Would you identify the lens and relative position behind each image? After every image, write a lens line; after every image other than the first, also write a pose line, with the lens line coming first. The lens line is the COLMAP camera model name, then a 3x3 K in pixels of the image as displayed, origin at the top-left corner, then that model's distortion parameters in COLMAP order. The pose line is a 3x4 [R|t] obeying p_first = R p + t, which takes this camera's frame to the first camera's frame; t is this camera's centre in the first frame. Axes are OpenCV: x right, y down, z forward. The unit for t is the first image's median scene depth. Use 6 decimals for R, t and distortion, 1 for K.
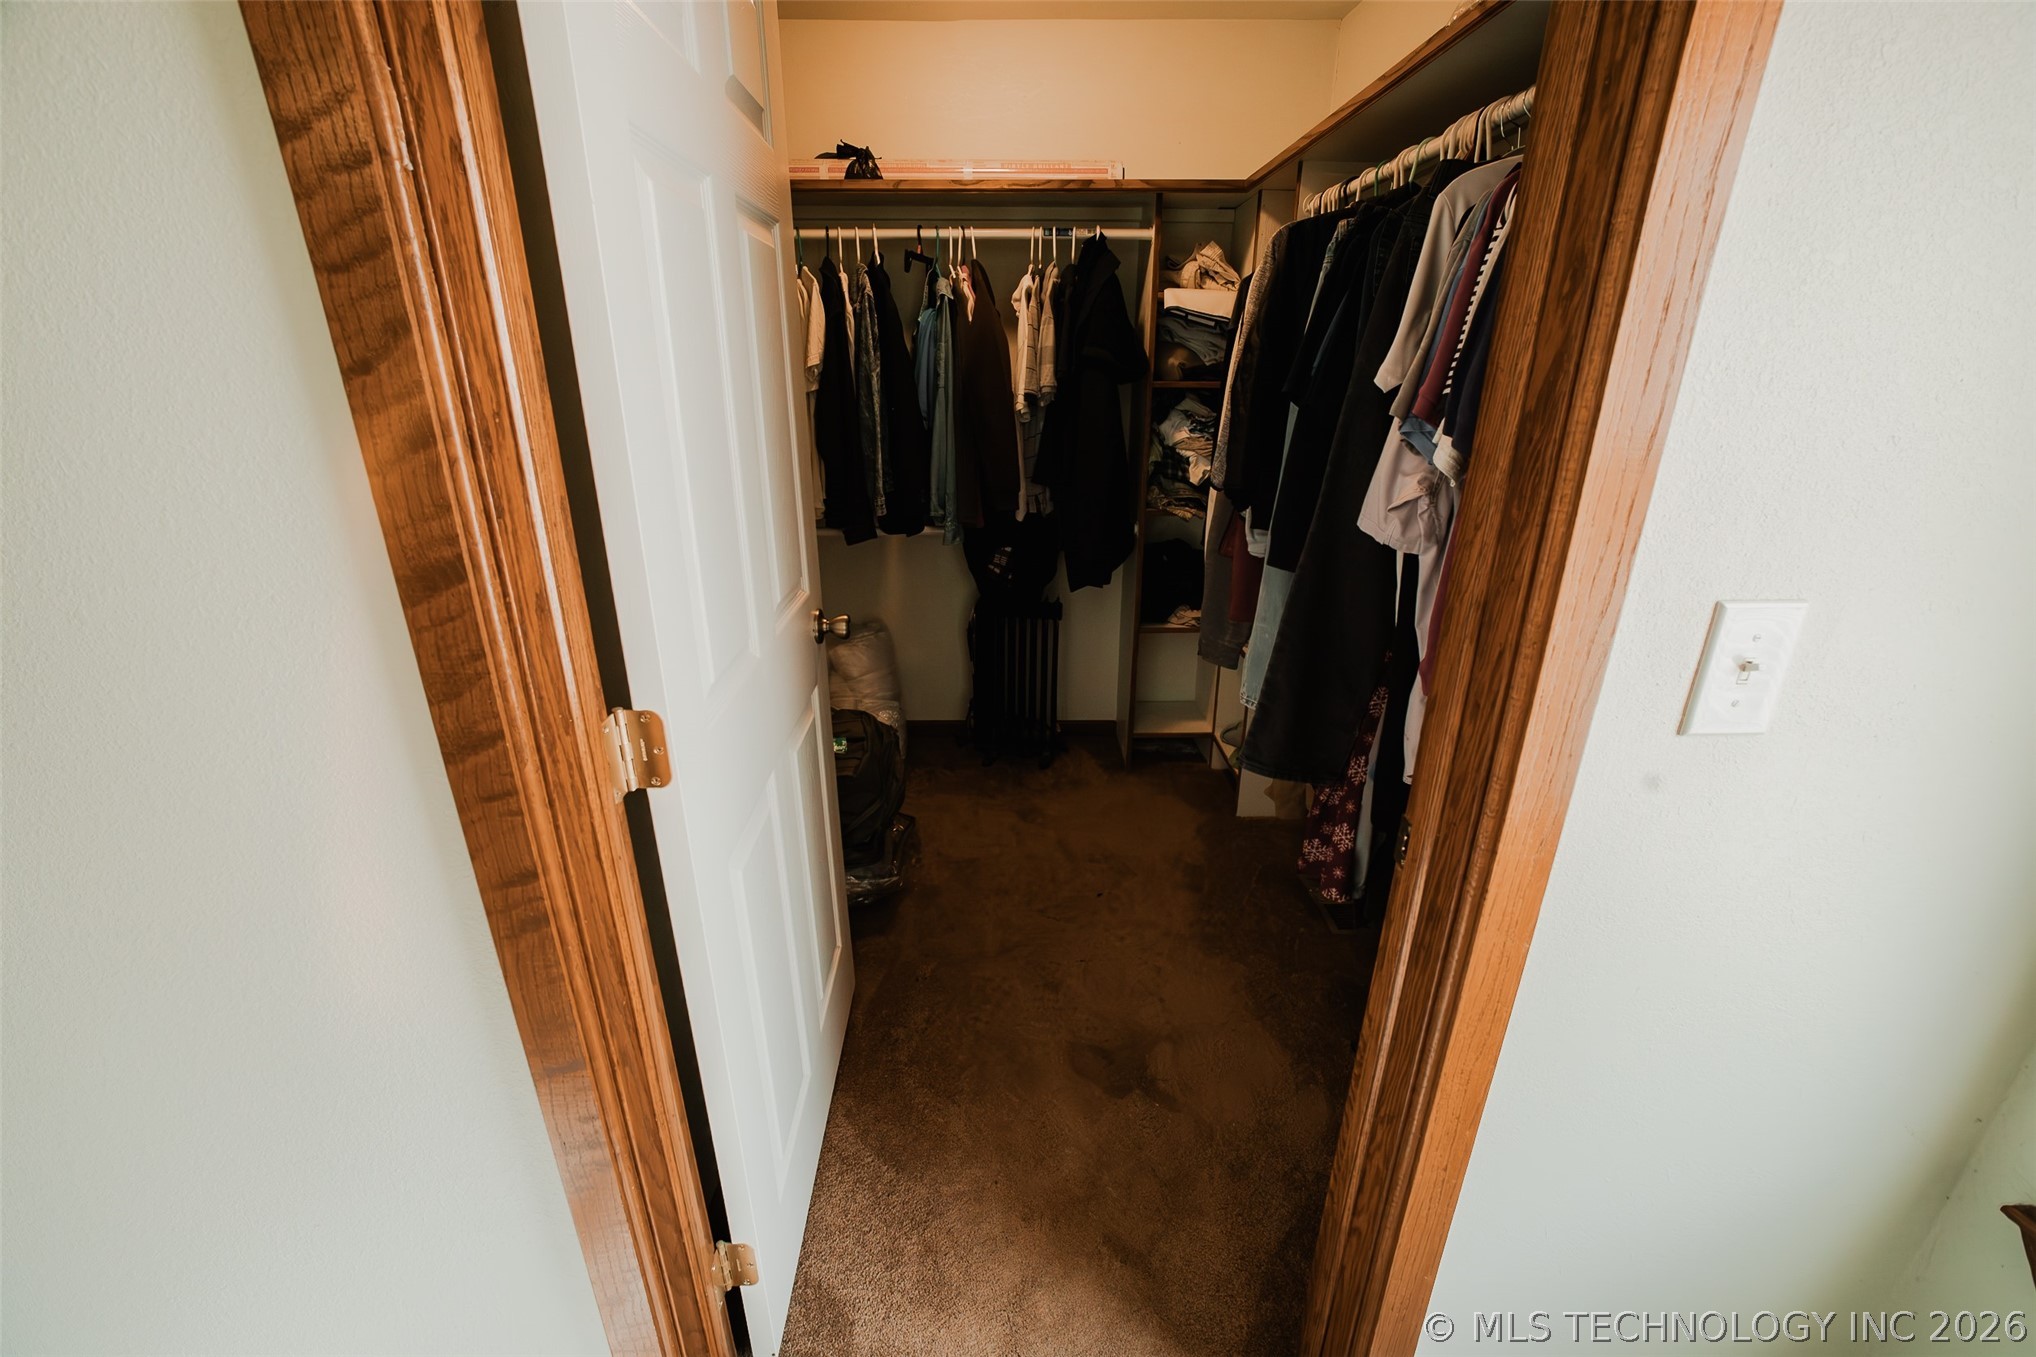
lens RADIAL K [[814.9, 0, 1021.2], [0, 814.9, 682.1], [0, 0, 1]] dist [-0.054719, 0.022810]
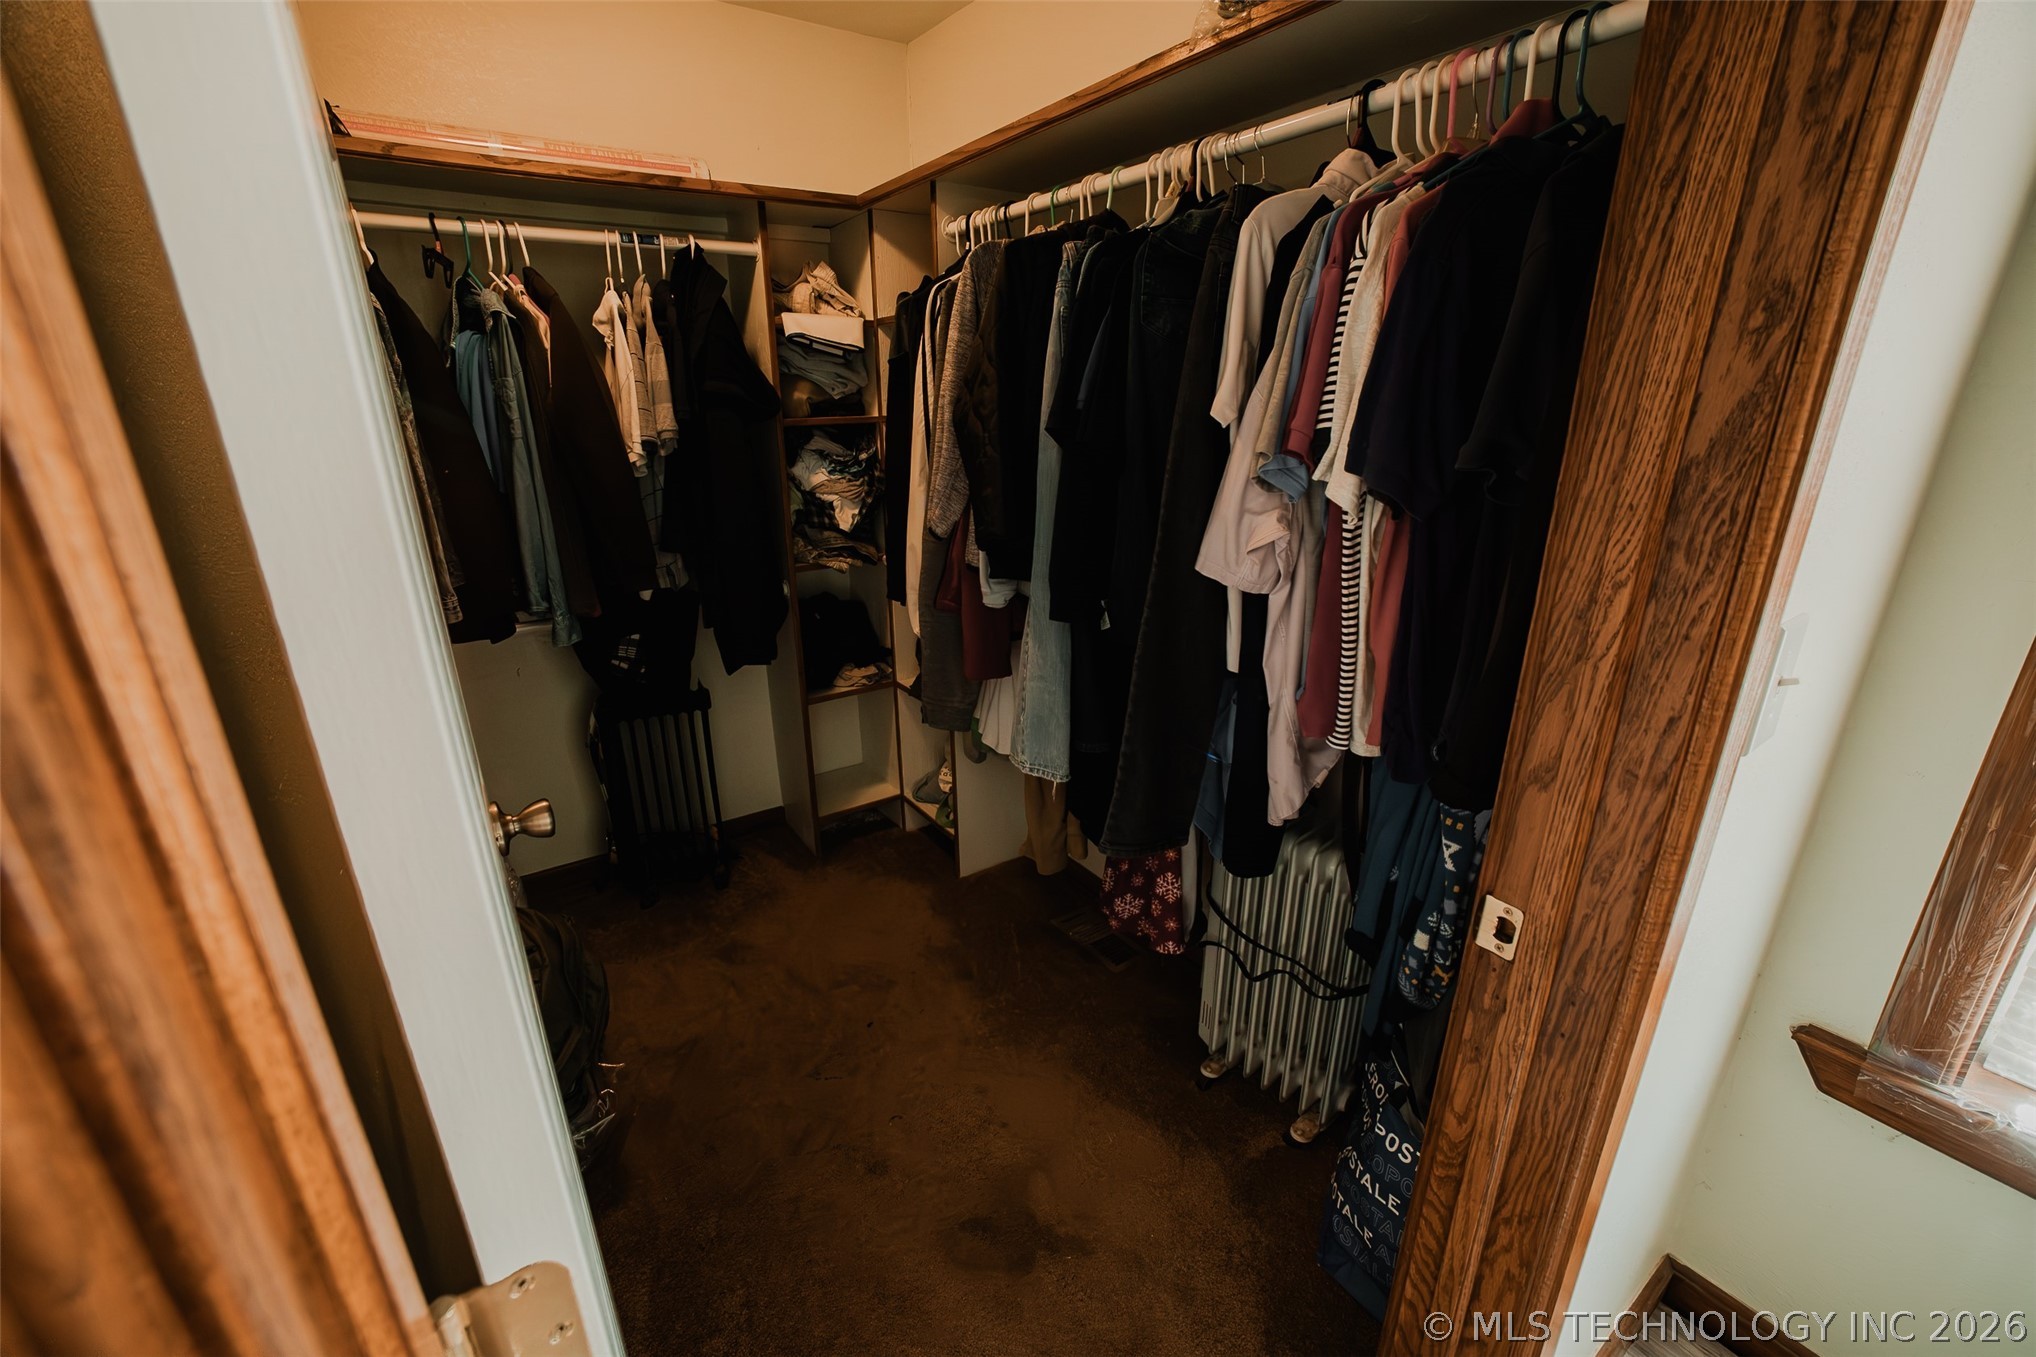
lens RADIAL K [[840.0, 0, 1078.9], [0, 840.0, 692.0], [0, 0, 1]] dist [-0.060334, 0.026792]
pose [[0.834497, -0.191164, 0.516789, -0.096425], [0.207755, 0.977829, 0.026229, -0.050380], [-0.510345, 0.085478, 0.855711, 0.118967]]
